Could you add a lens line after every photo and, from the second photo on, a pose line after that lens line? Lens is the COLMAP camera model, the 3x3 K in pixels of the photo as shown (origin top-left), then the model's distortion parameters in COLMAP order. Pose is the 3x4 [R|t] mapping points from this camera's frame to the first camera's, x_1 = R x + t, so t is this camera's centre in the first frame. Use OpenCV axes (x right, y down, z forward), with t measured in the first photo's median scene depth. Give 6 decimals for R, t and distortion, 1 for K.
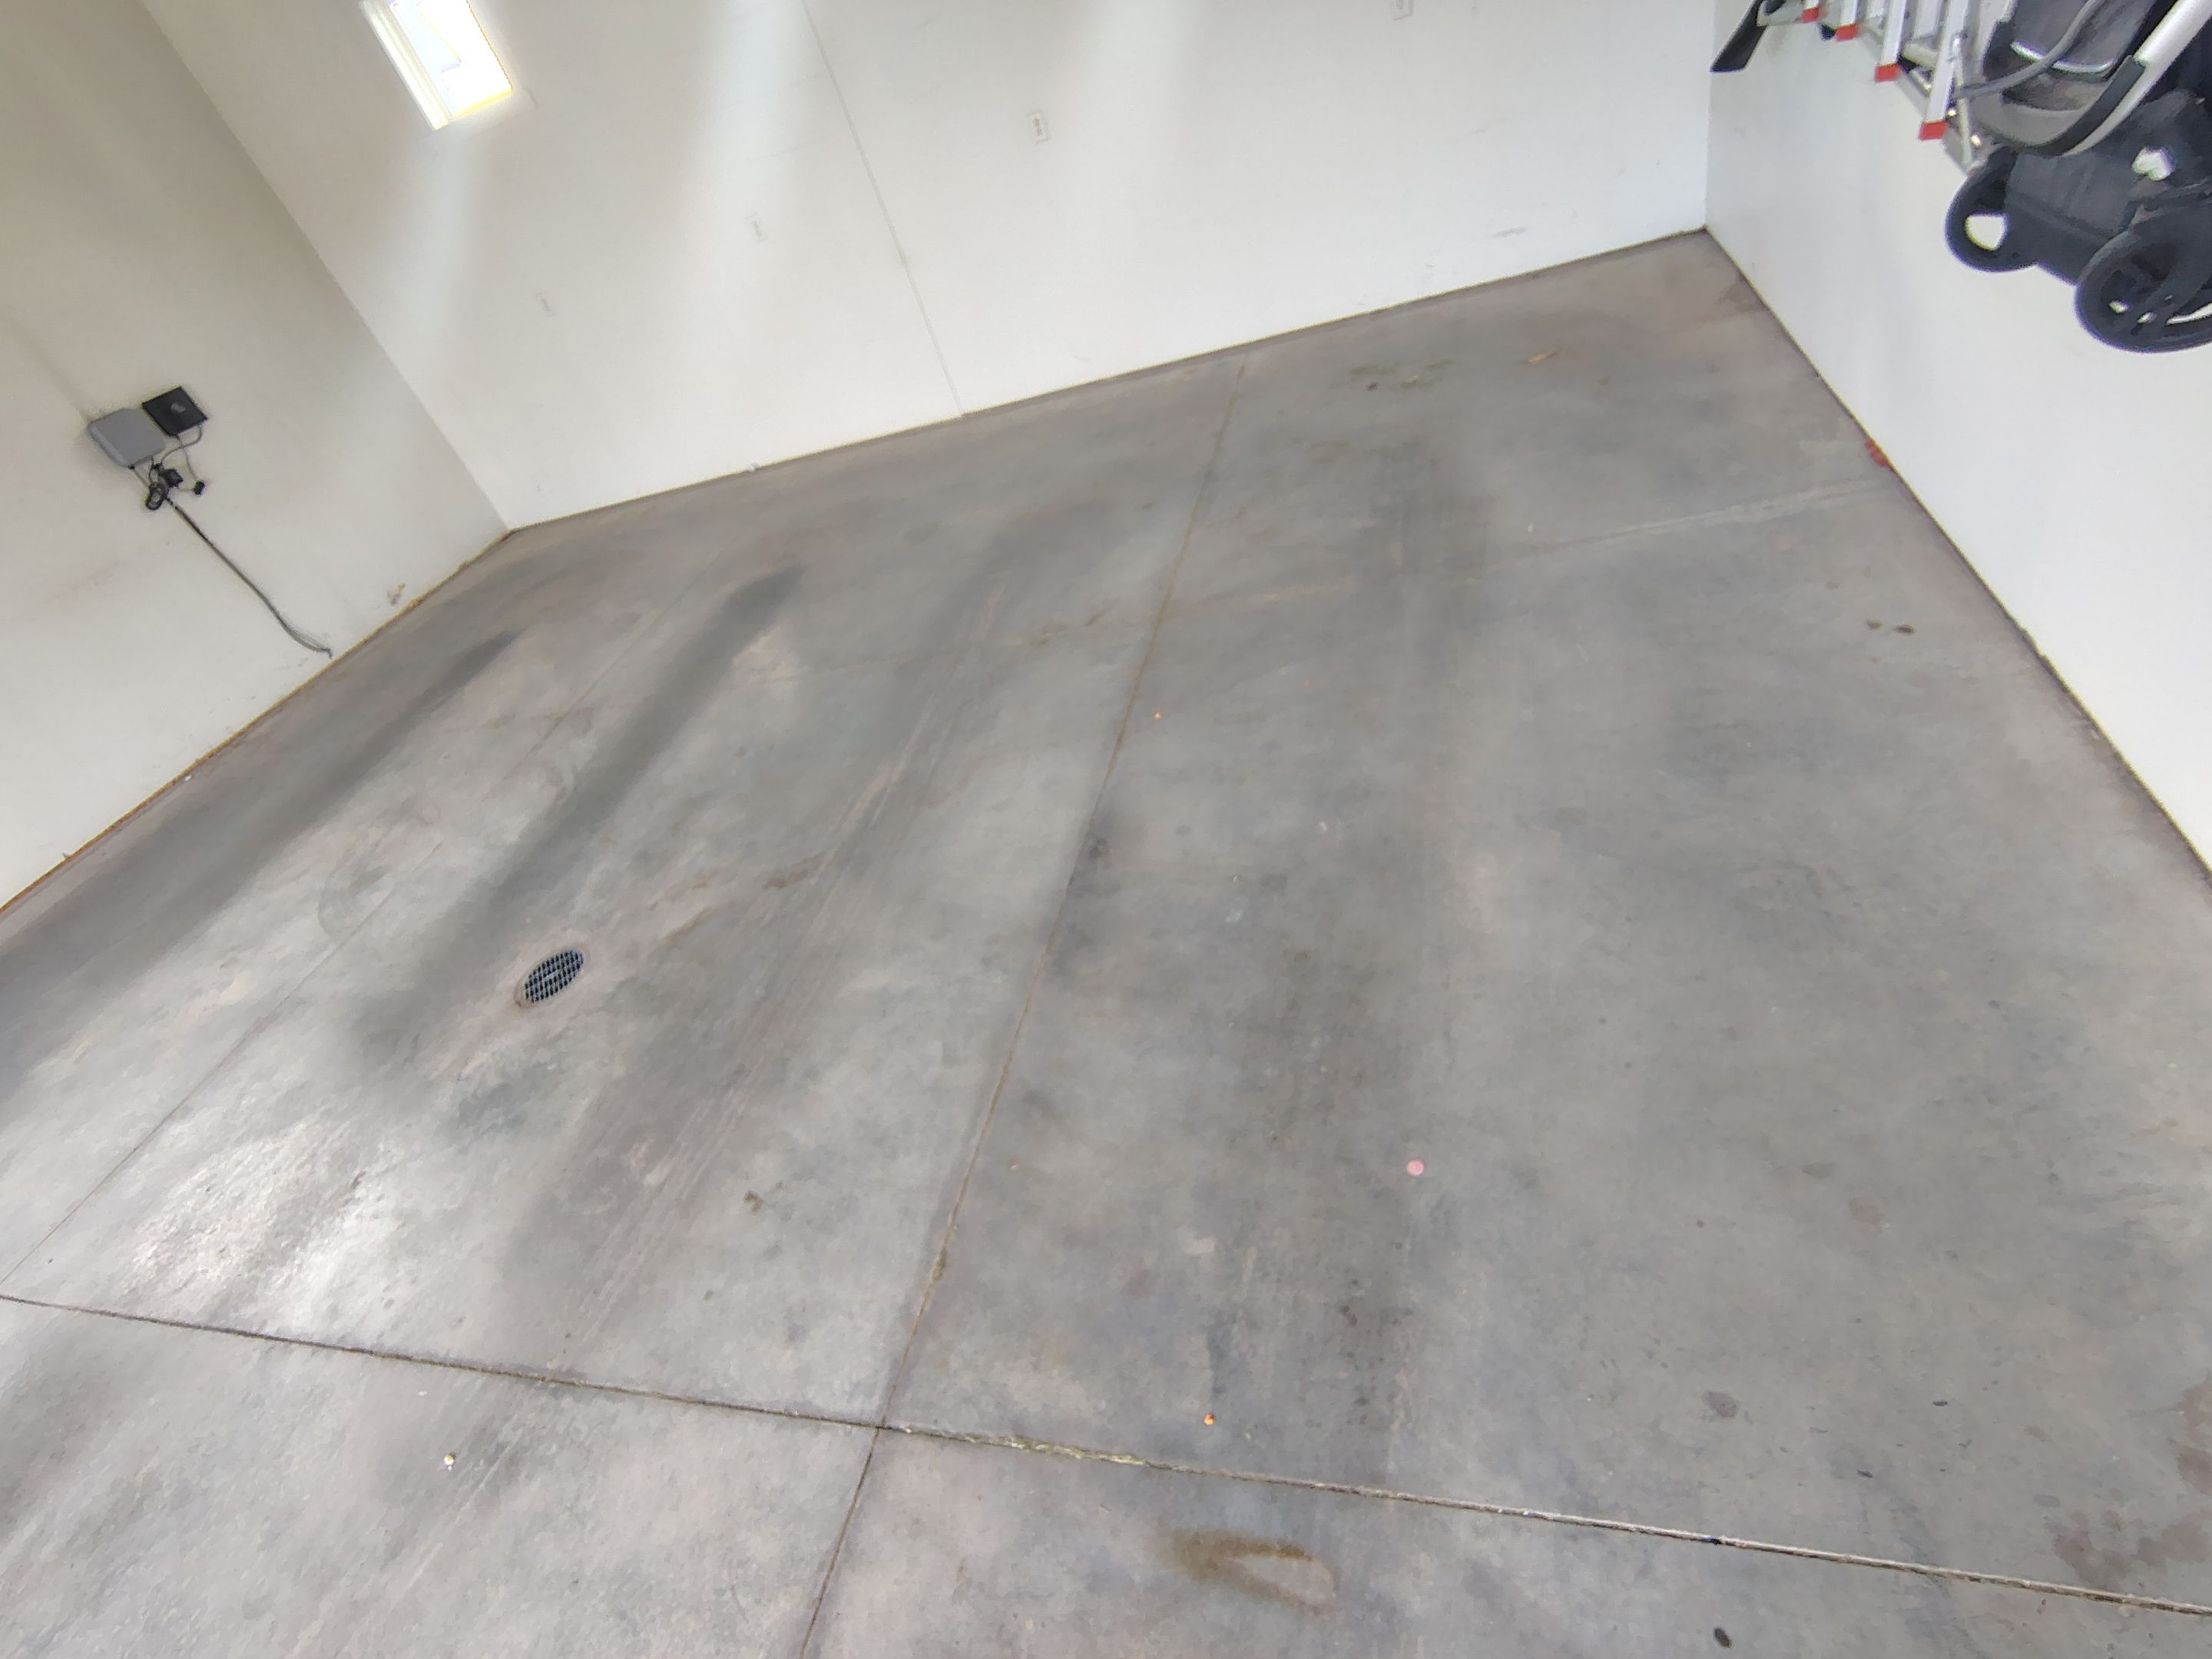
lens RADIAL K [[1026.2, 0, 1106.0], [0, 1026.2, 829.5], [0, 0, 1]] dist [-0.001323, 0.000363]
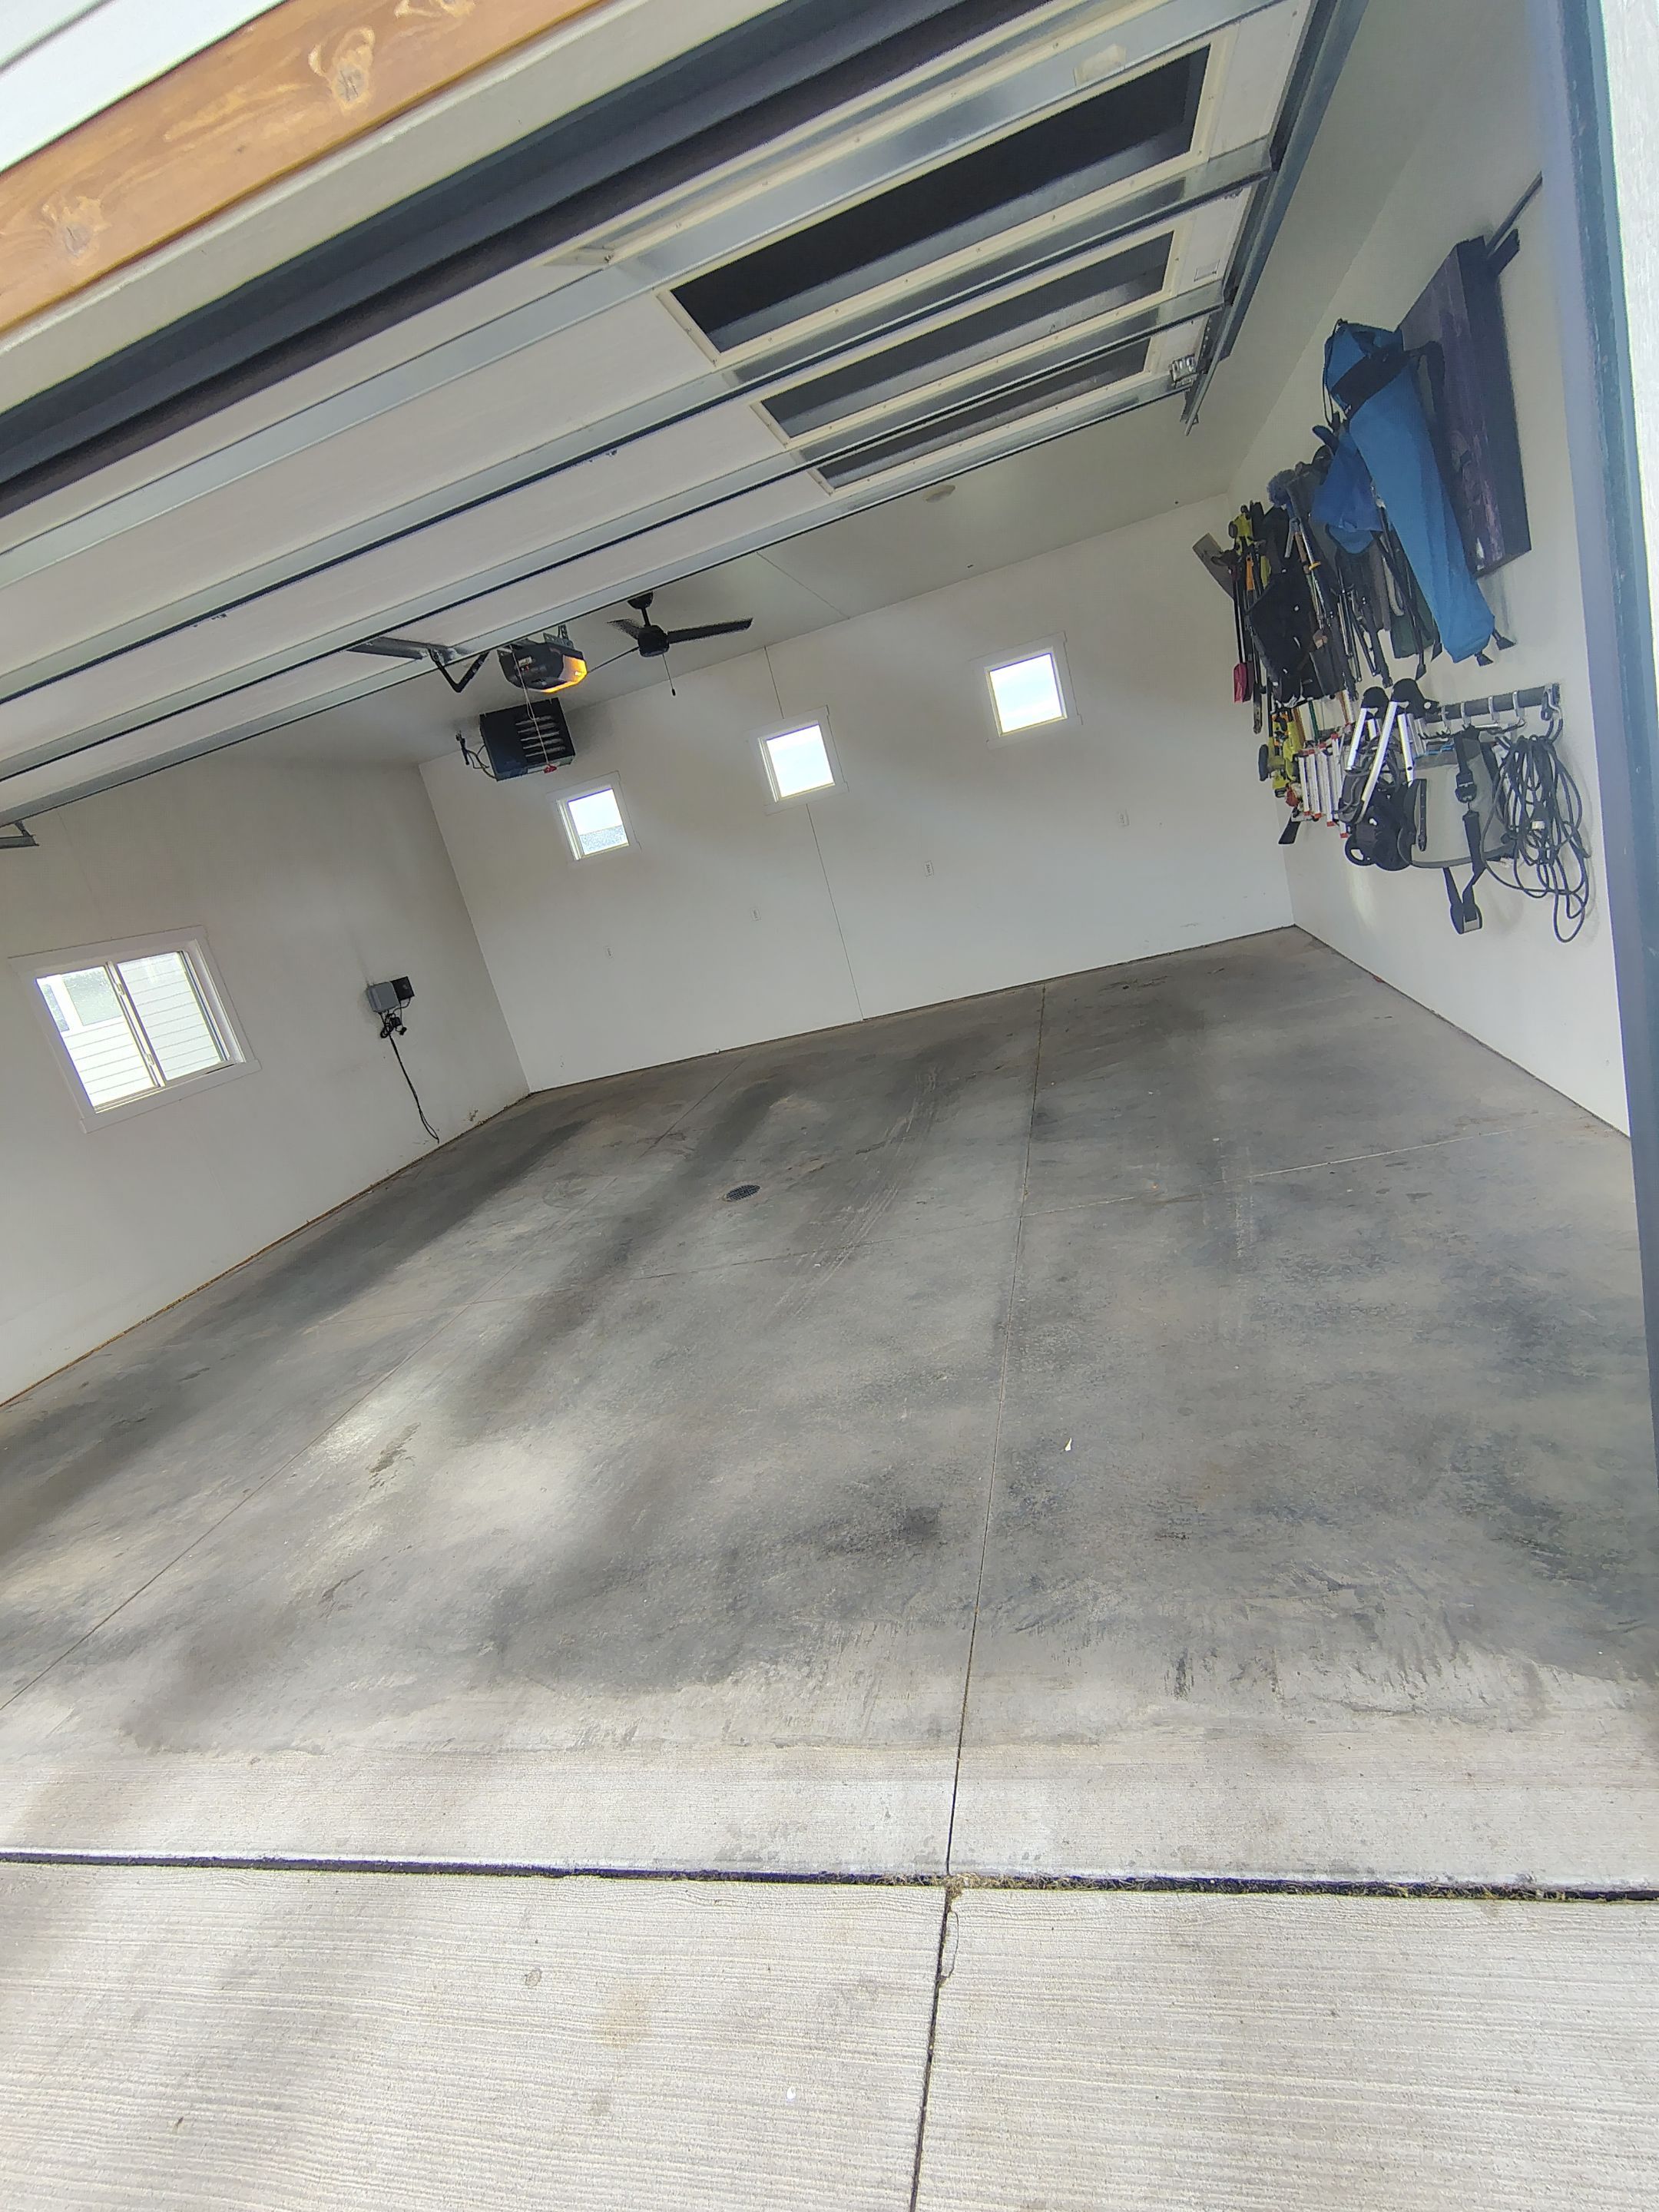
lens RADIAL K [[1026.2, 0, 829.5], [0, 1026.2, 1106.0], [0, 0, 1]] dist [-0.001323, 0.000363]
pose [[0.999200, 0.037615, 0.013560, -0.261815], [-0.028303, 0.904919, -0.424641, 0.506950], [-0.028243, 0.423918, 0.905260, -0.499521]]
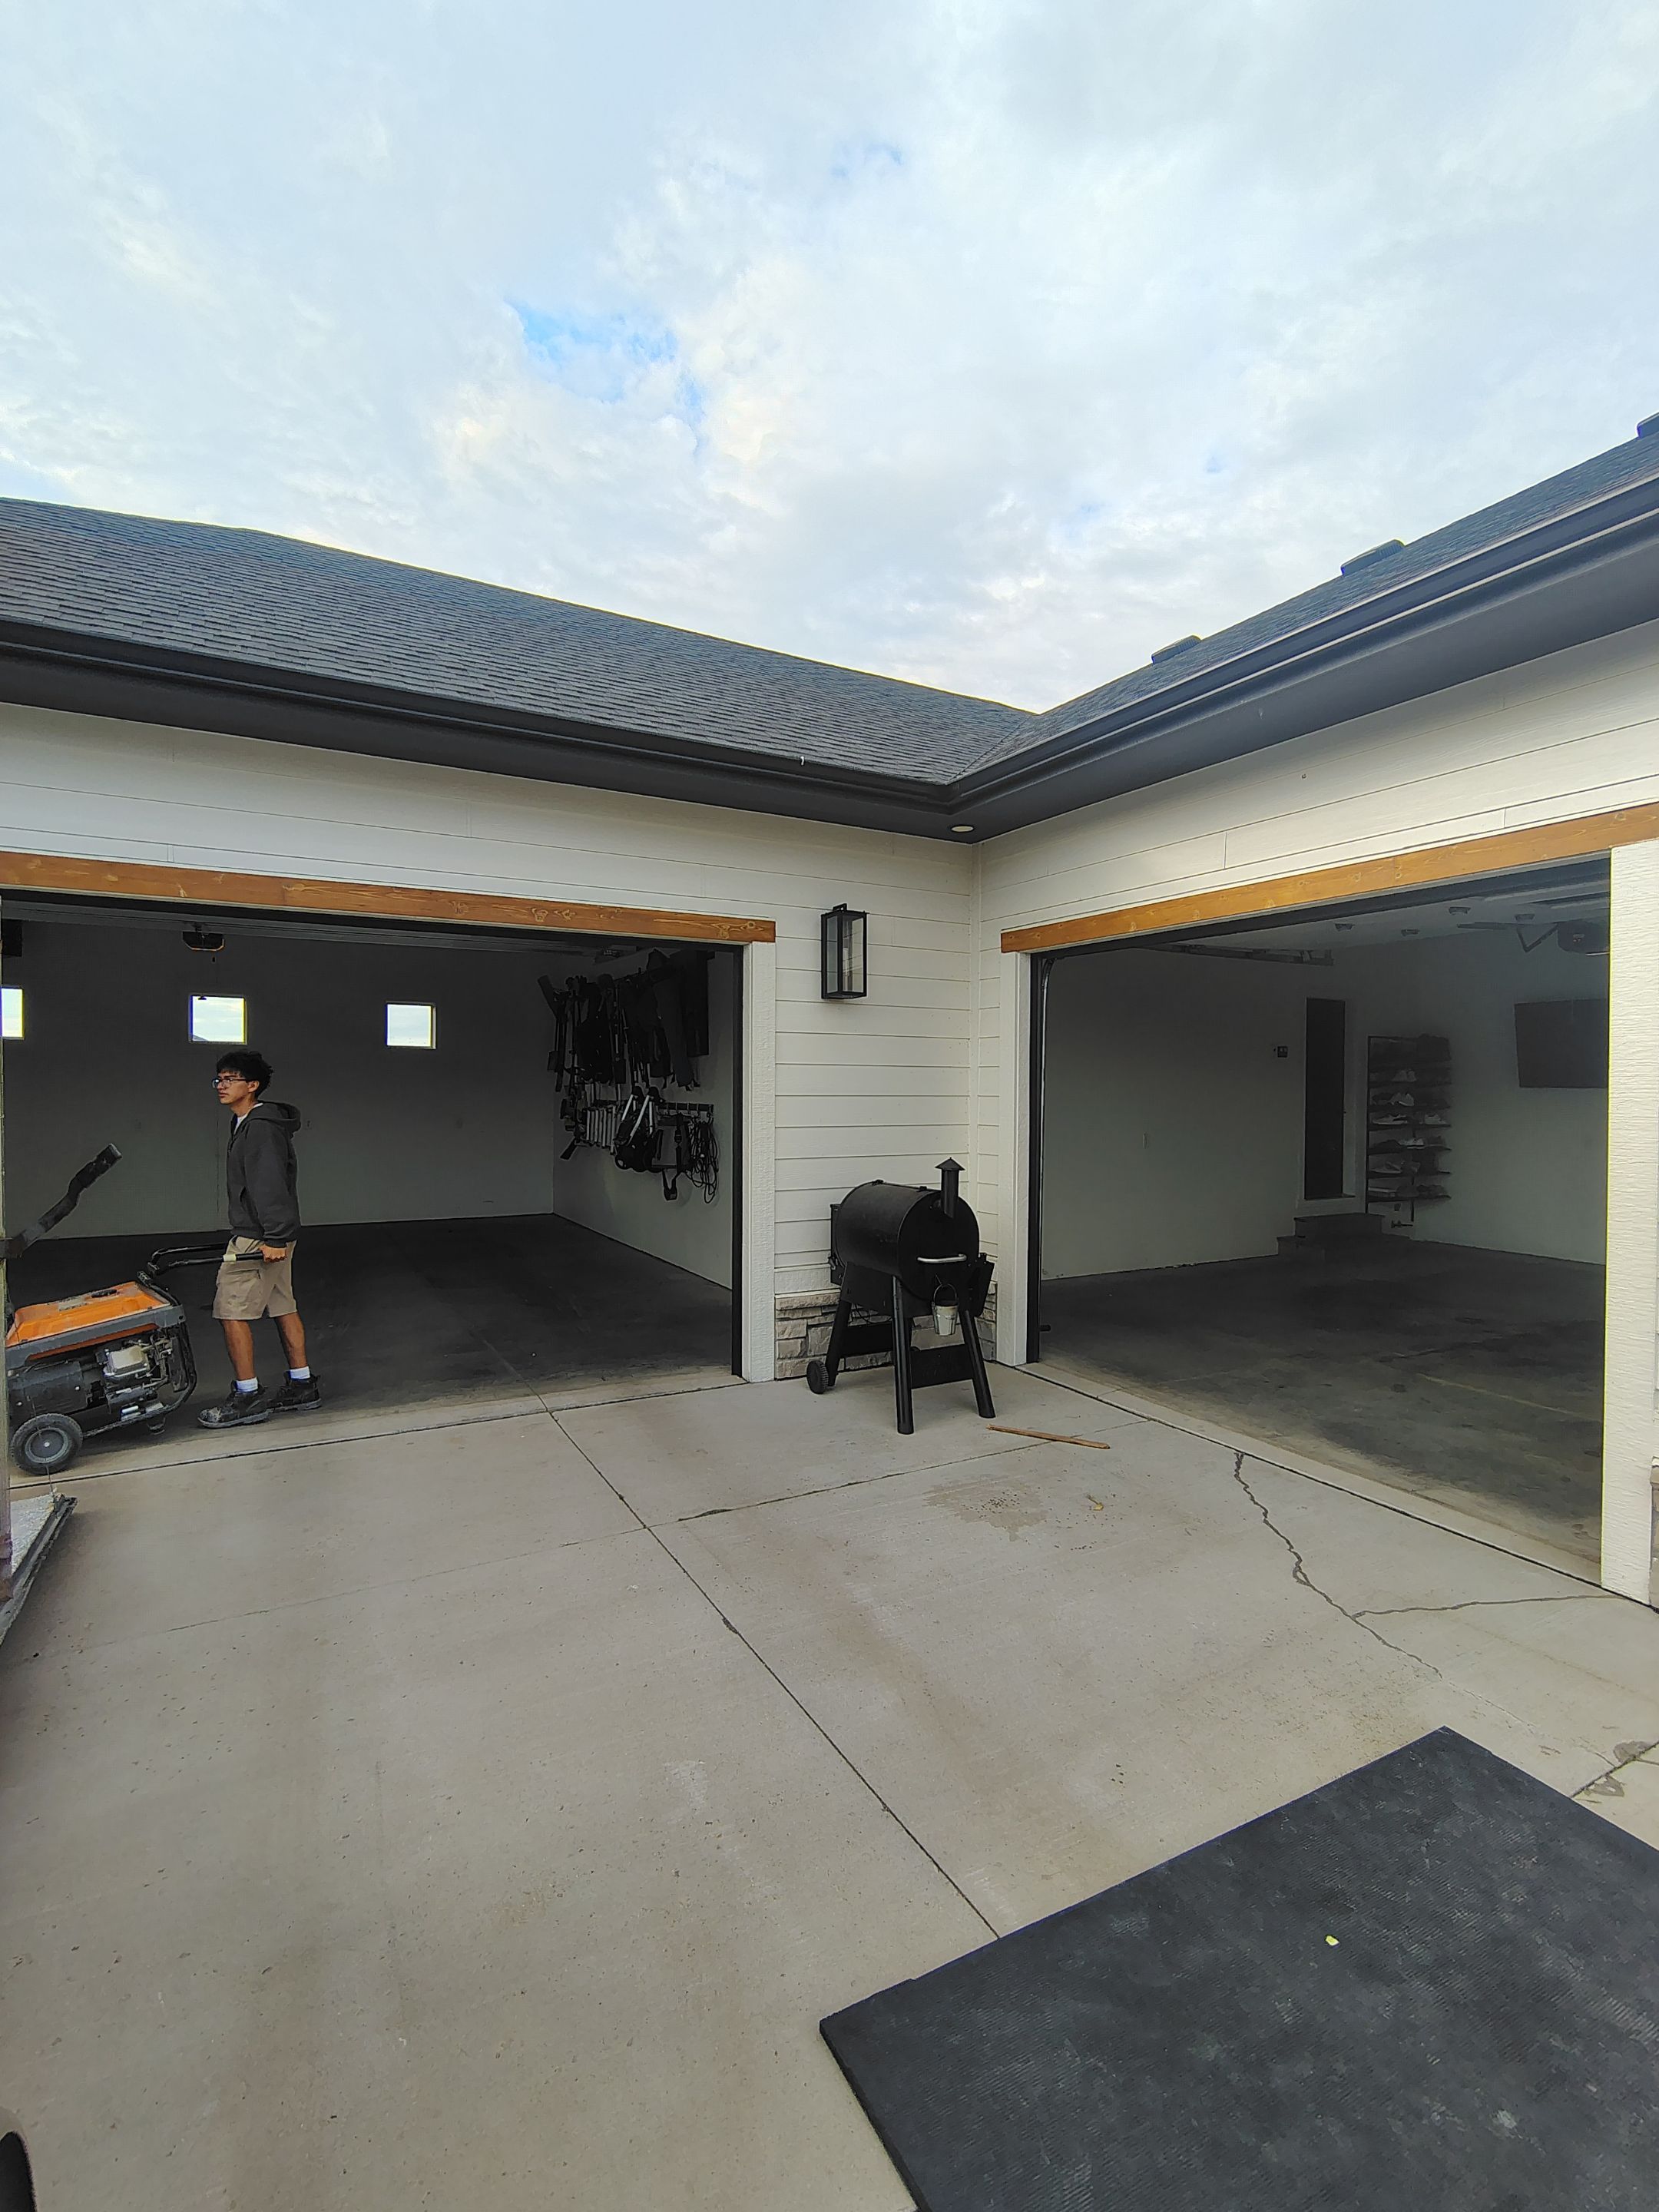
lens RADIAL K [[1026.2, 0, 829.5], [0, 1026.2, 1106.0], [0, 0, 1]] dist [-0.001323, 0.000363]
pose [[0.702056, 0.288540, 0.651048, -0.831593], [0.255090, 0.751671, -0.608211, 1.124501], [-0.664866, 0.593073, 0.454111, -0.988228]]
